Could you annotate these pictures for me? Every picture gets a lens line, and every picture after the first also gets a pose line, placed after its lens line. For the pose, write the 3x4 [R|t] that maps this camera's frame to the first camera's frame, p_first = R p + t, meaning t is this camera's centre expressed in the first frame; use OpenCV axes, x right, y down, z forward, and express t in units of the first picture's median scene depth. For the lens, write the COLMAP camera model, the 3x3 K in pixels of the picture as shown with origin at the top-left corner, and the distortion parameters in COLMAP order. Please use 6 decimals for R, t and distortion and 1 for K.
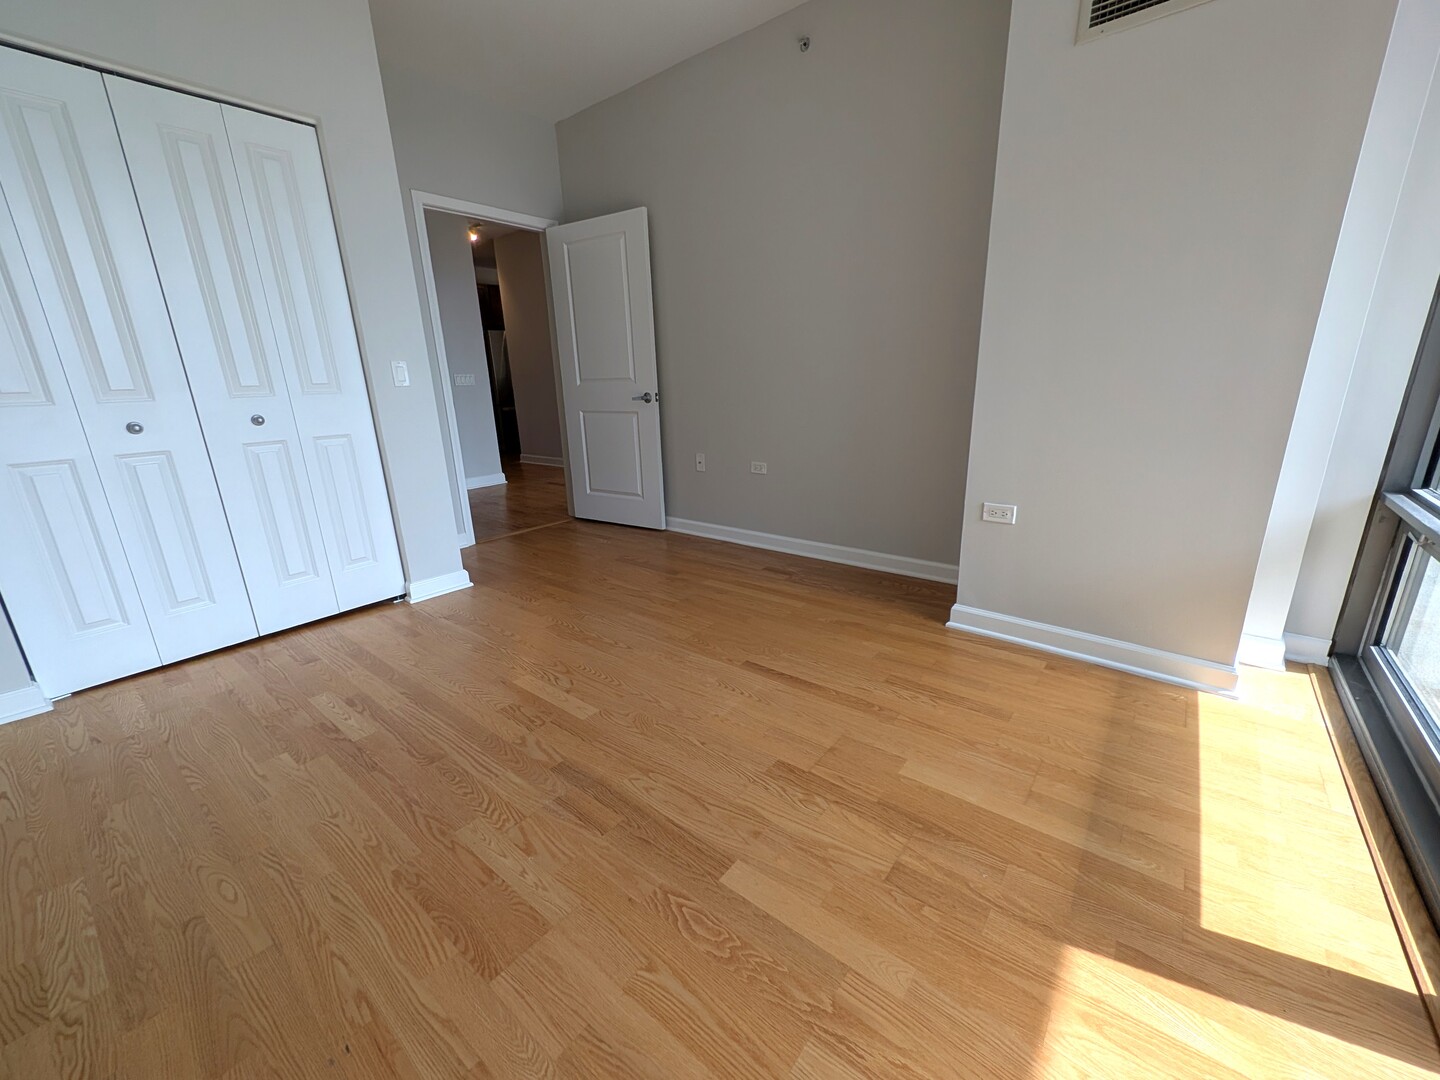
lens RADIAL K [[575.3, 0, 724.6], [0, 575.3, 537.8], [0, 0, 1]] dist [0.005866, -0.000434]
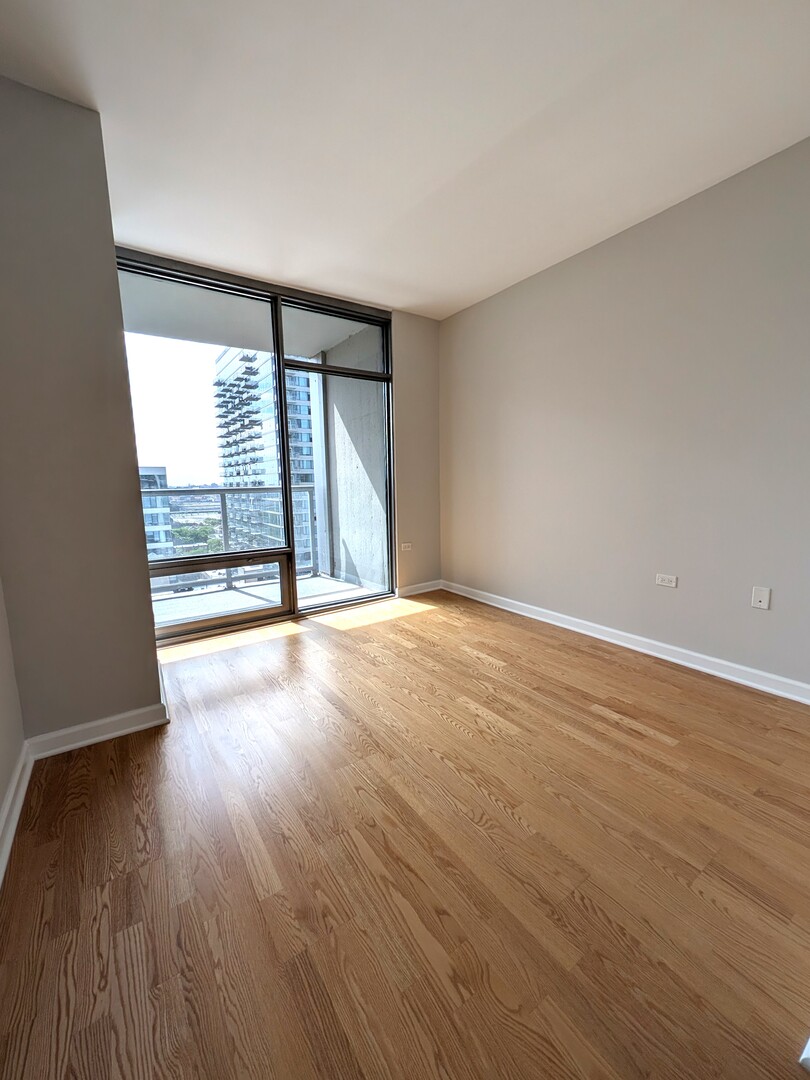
lens RADIAL K [[431.4, 0, 400.4], [0, 431.4, 540.4], [0, 0, 1]] dist [0.005866, -0.000434]
pose [[-0.950864, 0.002929, 0.309594, -0.553043], [0.127043, 0.915586, 0.381527, -0.749492], [-0.282343, 0.402113, -0.870970, 2.370356]]
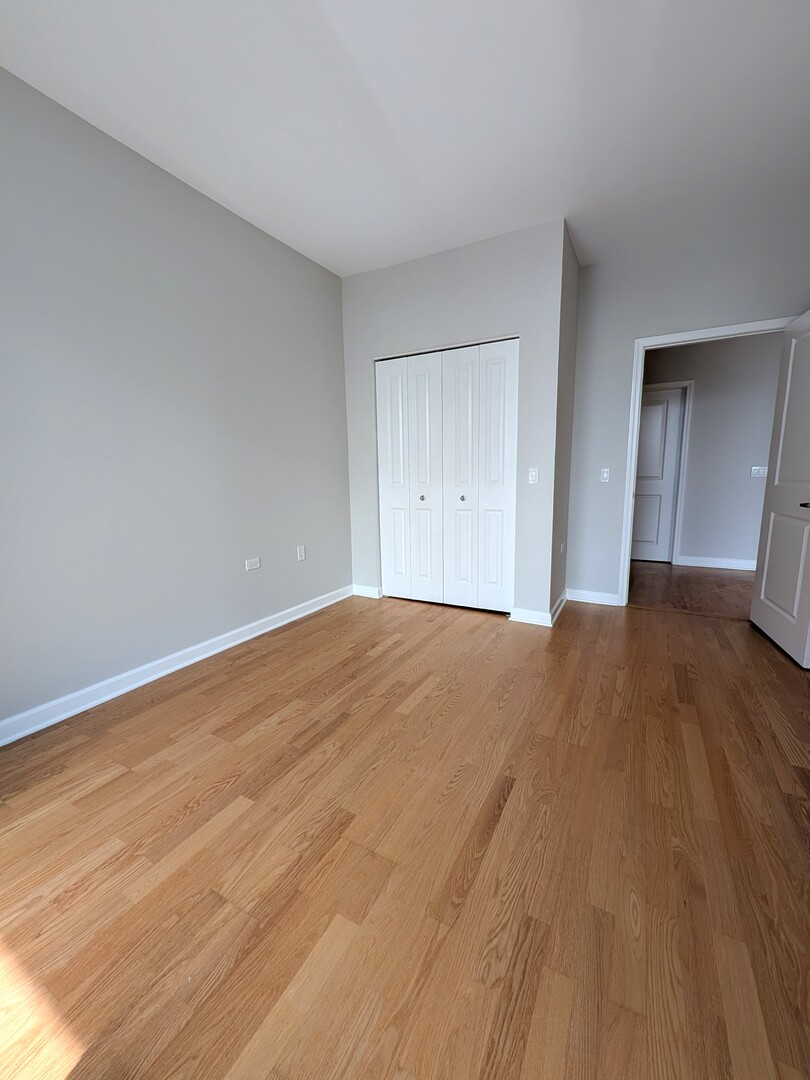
lens RADIAL K [[431.4, 0, 407.5], [0, 431.4, 543.4], [0, 0, 1]] dist [0.005866, -0.000434]
pose [[0.169238, 0.184584, -0.968136, 0.917892], [-0.256619, 0.956676, 0.137540, -0.317797], [0.951580, 0.225165, 0.209274, 0.827576]]
